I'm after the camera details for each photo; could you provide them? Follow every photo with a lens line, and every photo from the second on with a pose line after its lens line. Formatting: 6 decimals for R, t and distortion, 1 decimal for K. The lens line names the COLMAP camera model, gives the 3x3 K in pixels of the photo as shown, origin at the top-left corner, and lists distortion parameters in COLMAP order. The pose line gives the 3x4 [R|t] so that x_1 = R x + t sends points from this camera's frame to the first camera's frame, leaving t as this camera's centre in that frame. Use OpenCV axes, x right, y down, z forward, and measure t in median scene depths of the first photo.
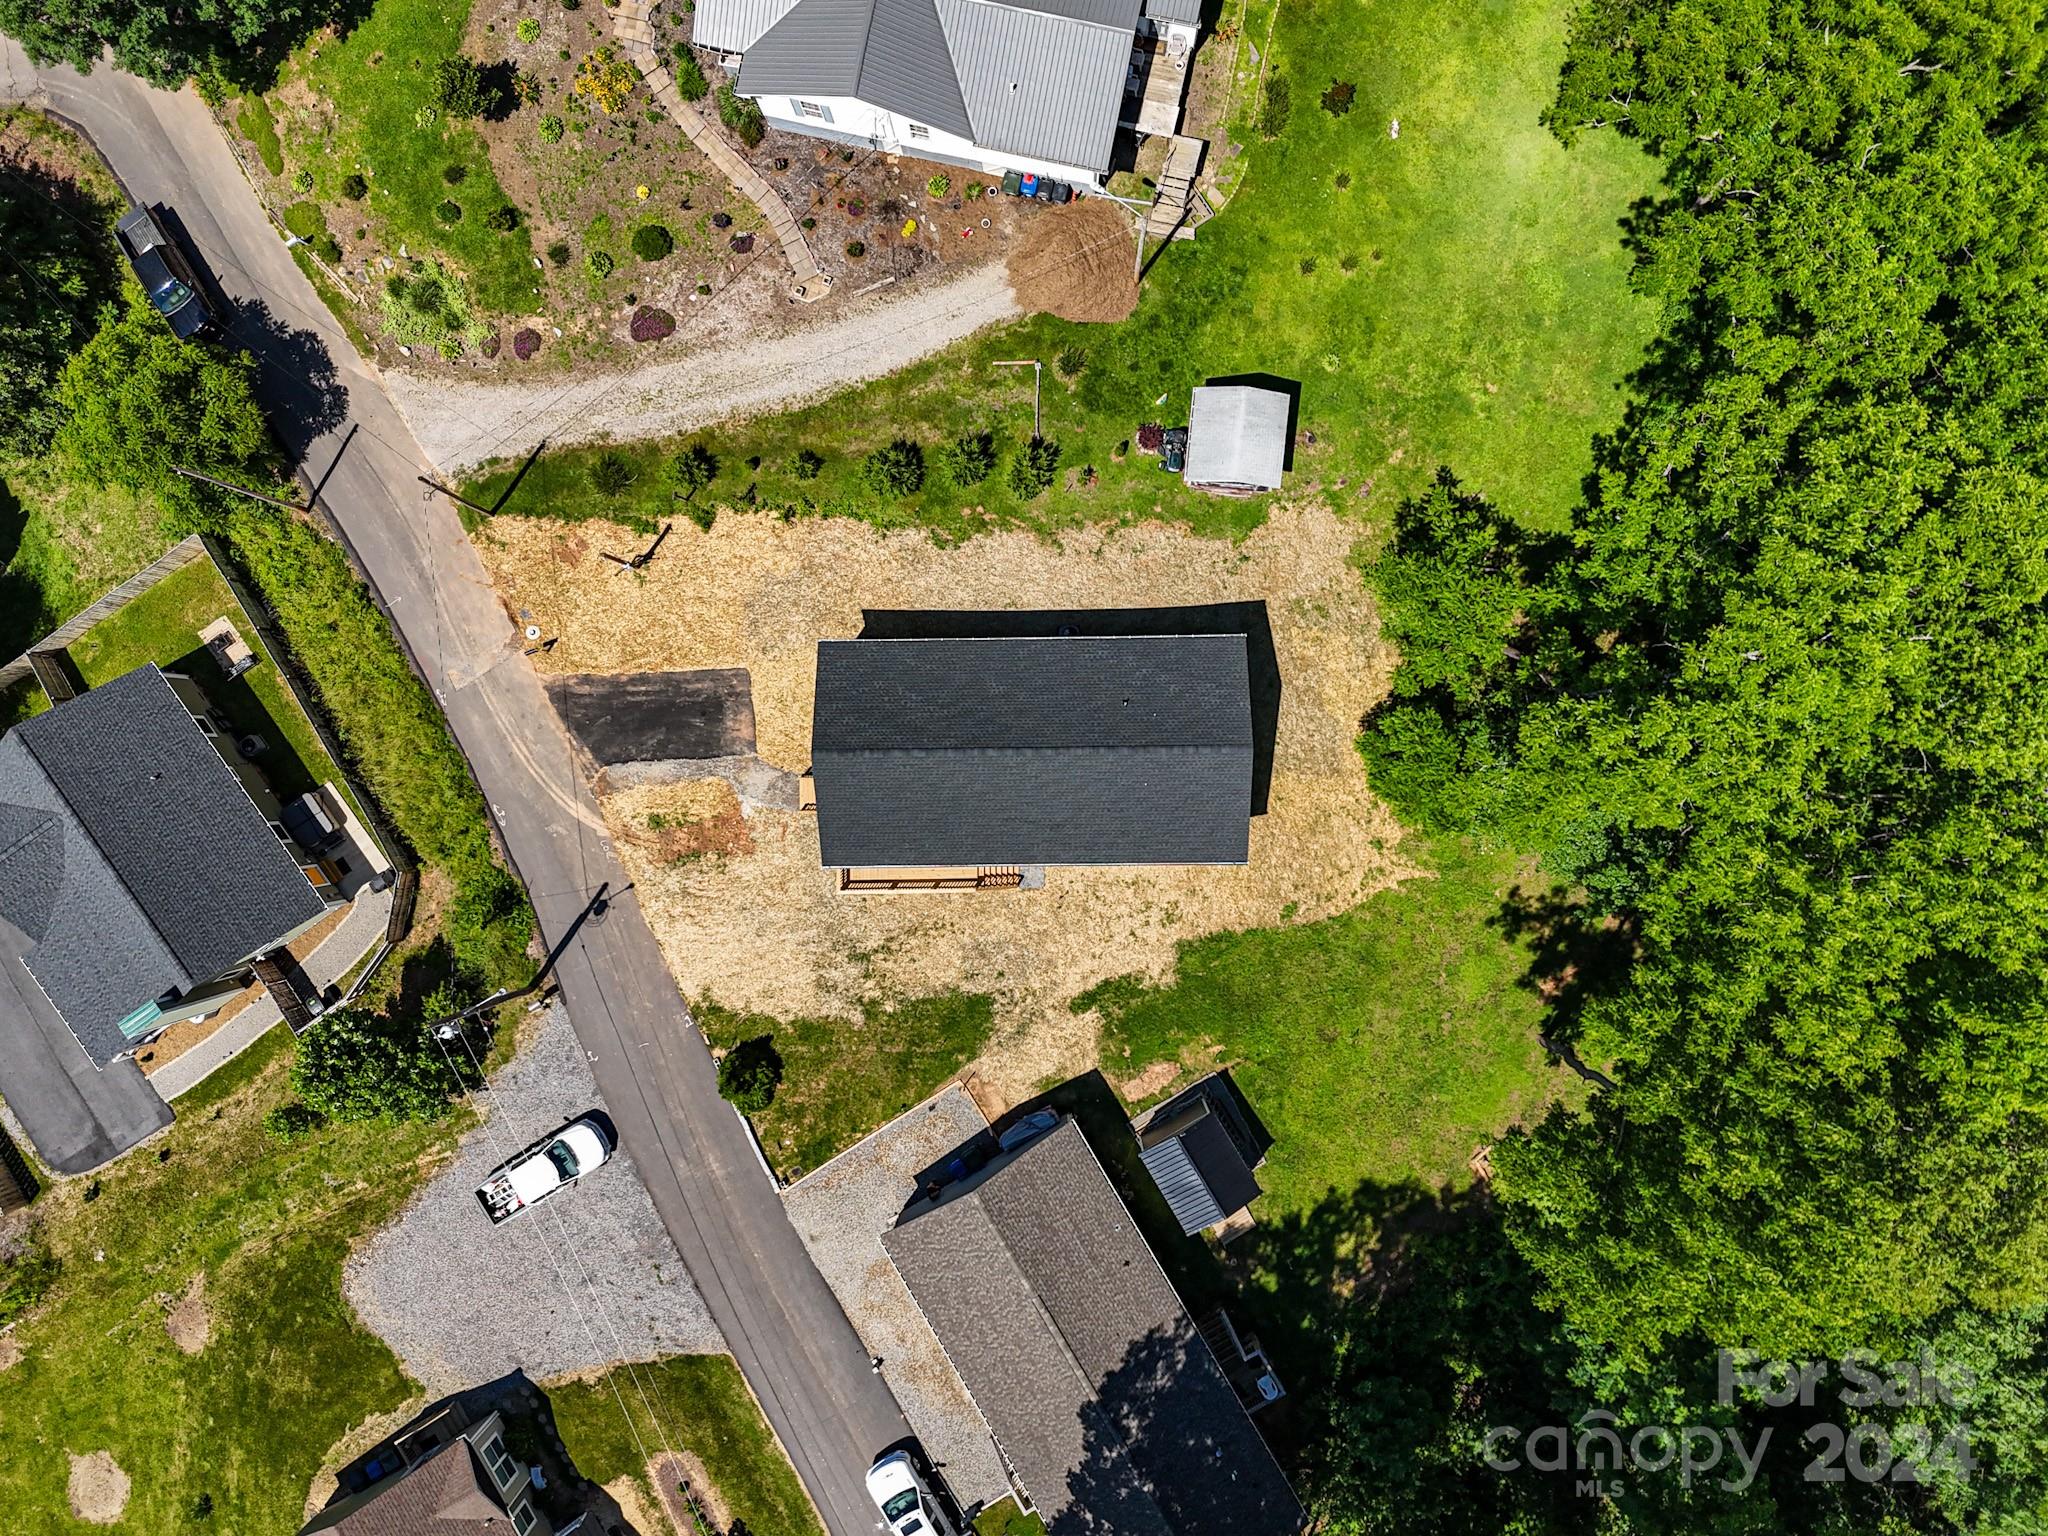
lens RADIAL K [[1509.0, 0, 1024.0], [0, 1509.0, 768.0], [0, 0, 1]] dist [0.076692, -0.075770]
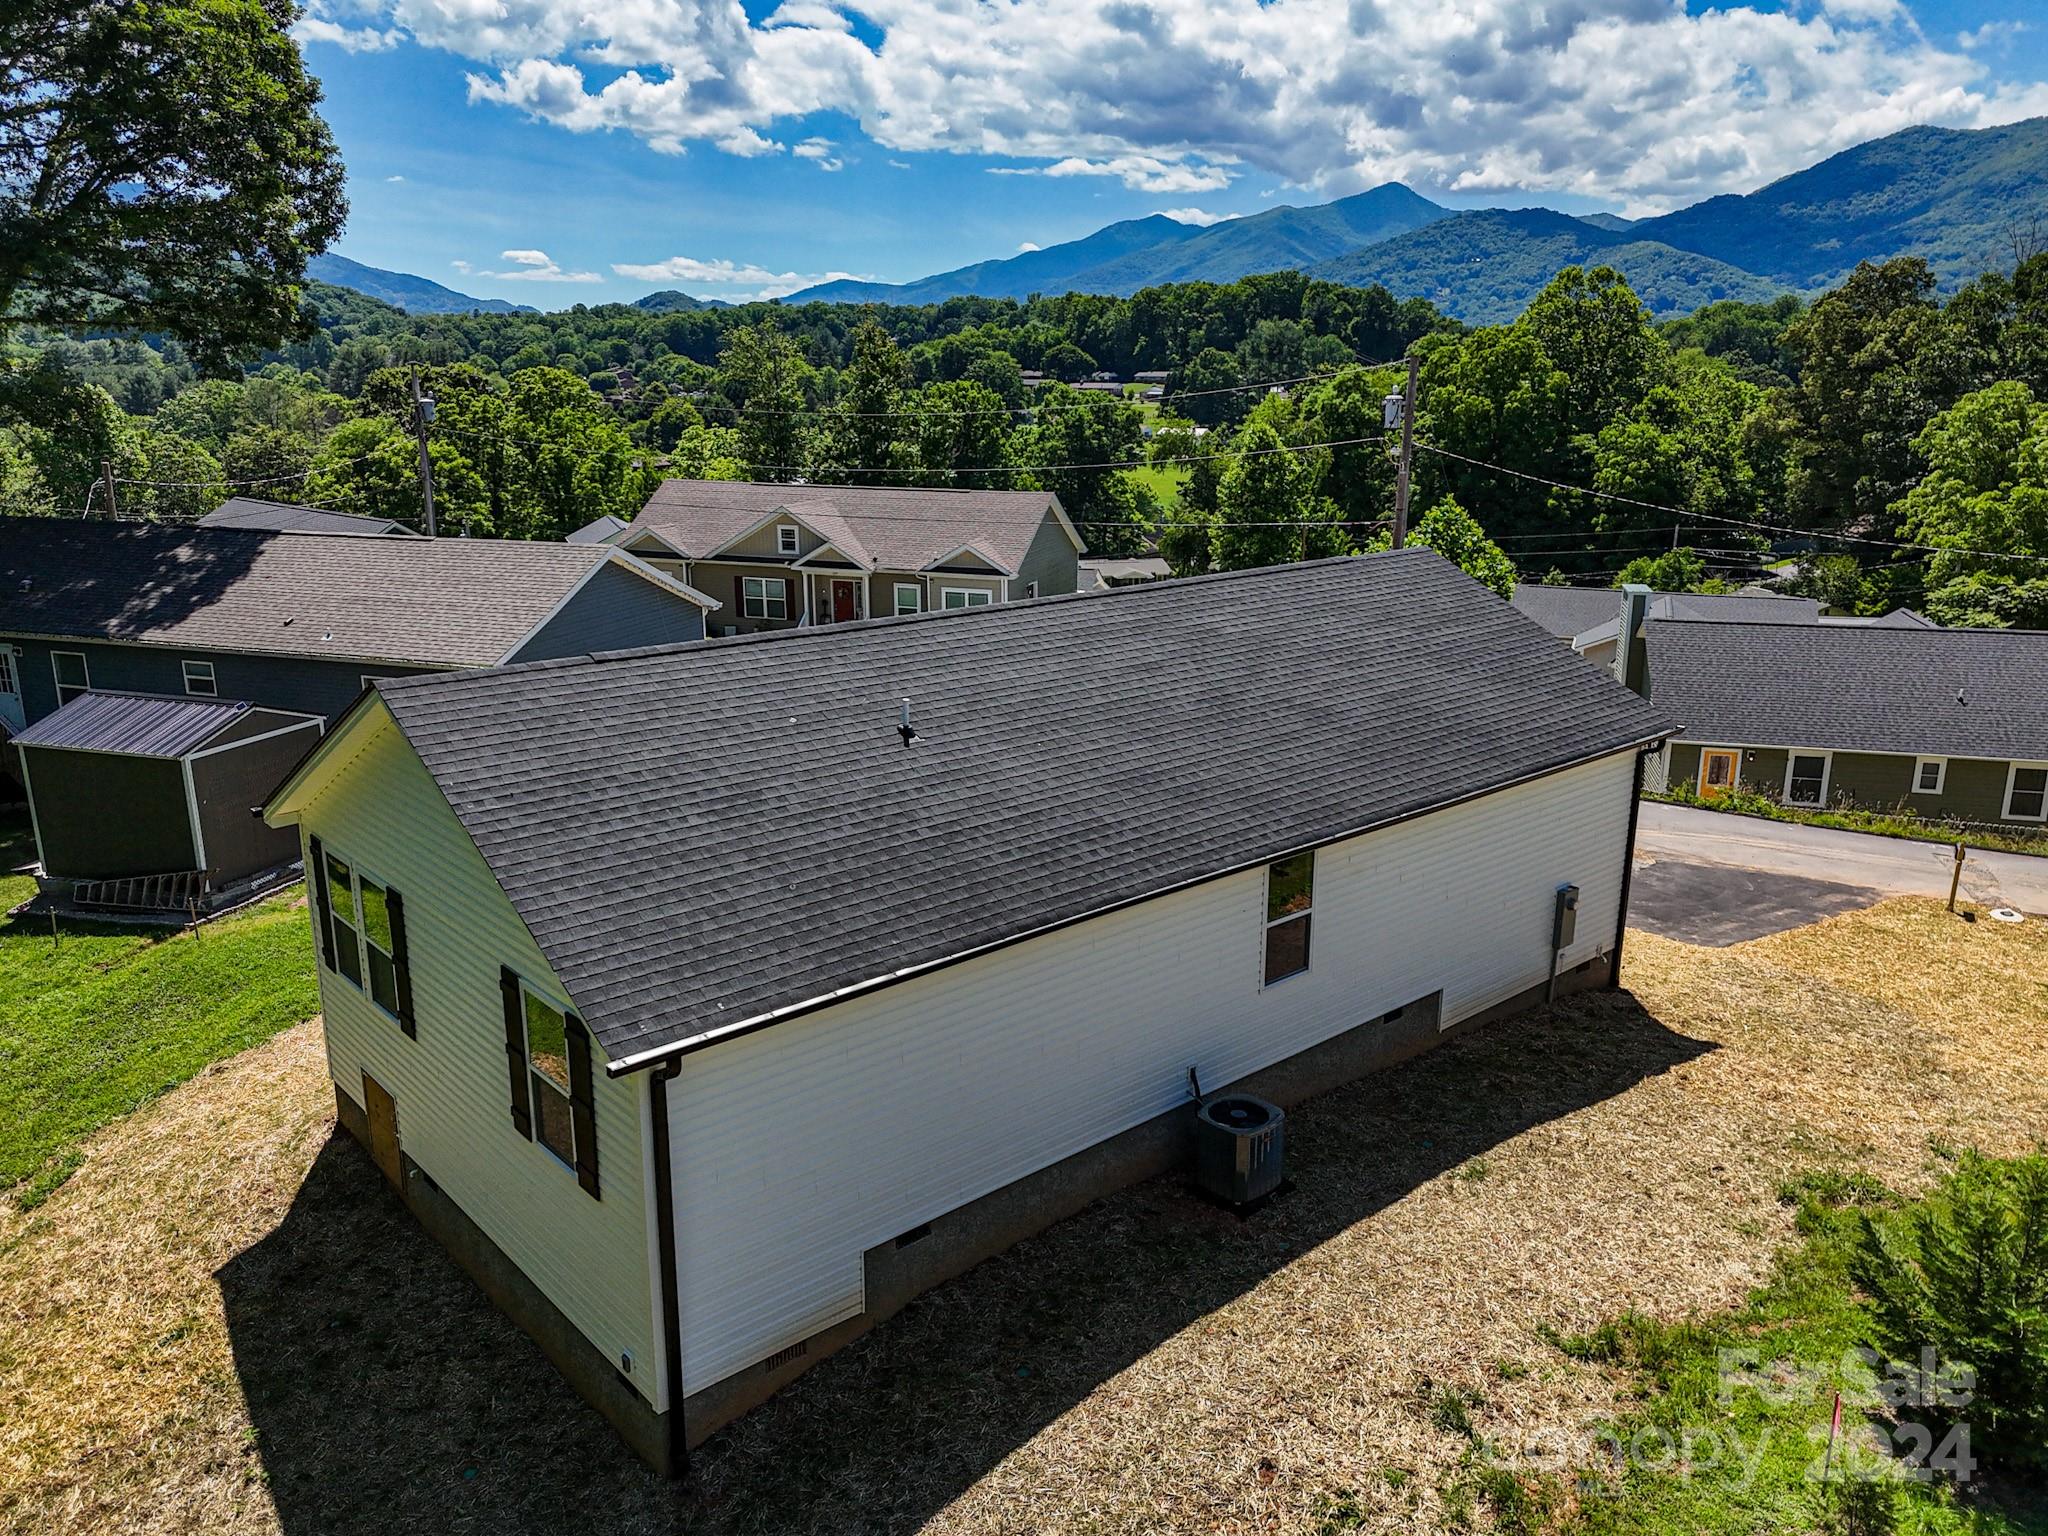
lens RADIAL K [[1509.0, 0, 1024.0], [0, 1509.0, 768.0], [0, 0, 1]] dist [0.076692, -0.075770]
pose [[-0.756161, 0.192648, -0.625386, 0.204847], [-0.654209, -0.200280, 0.729314, -0.235347], [0.015248, 0.960612, 0.277476, 0.841439]]
